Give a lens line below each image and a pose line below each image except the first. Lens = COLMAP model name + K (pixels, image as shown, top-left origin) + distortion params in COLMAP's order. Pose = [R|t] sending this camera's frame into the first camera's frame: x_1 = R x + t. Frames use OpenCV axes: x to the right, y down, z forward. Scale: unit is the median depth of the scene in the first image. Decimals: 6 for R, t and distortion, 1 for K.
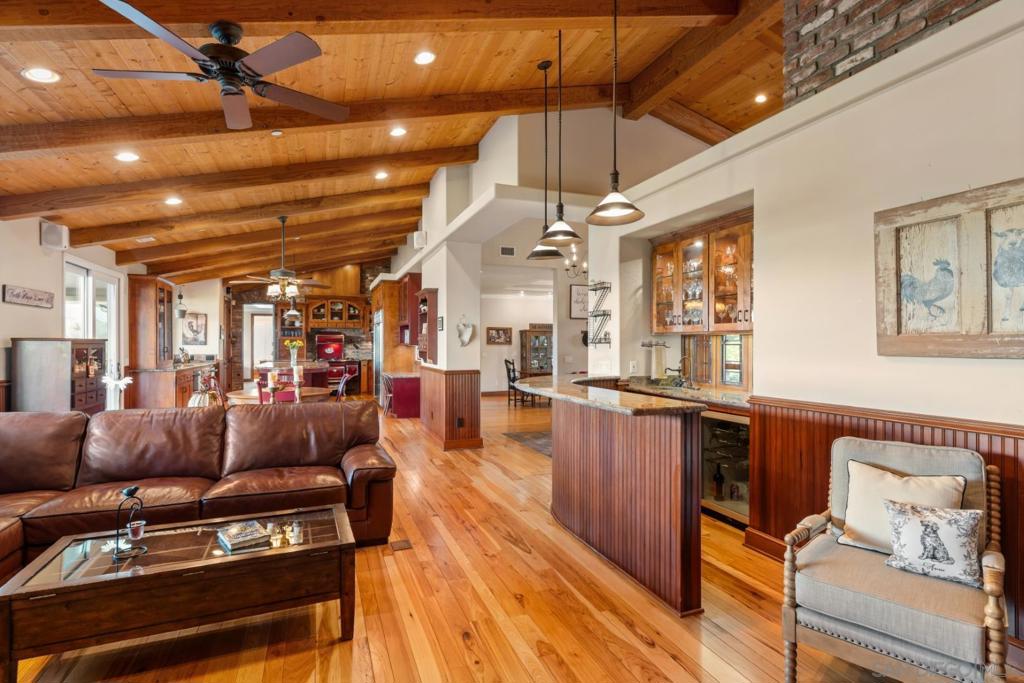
lens RADIAL K [[497.1, 0, 515.2], [0, 497.1, 338.1], [0, 0, 1]] dist [-0.000053, 0.000097]
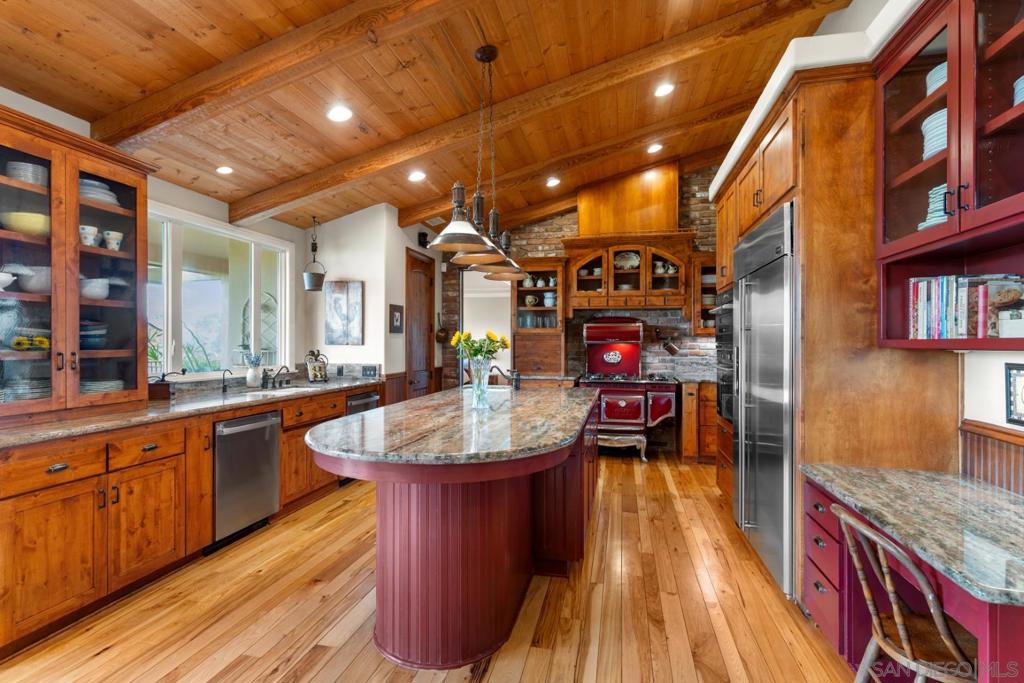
lens RADIAL K [[490.0, 0, 508.0], [0, 490.0, 337.3], [0, 0, 1]] dist [0.002716, 0.000155]
pose [[0.820334, -0.004757, -0.571866, -0.193762], [0.006127, 0.999981, 0.000471, 0.005588], [0.571853, -0.003890, 0.820347, 0.574833]]
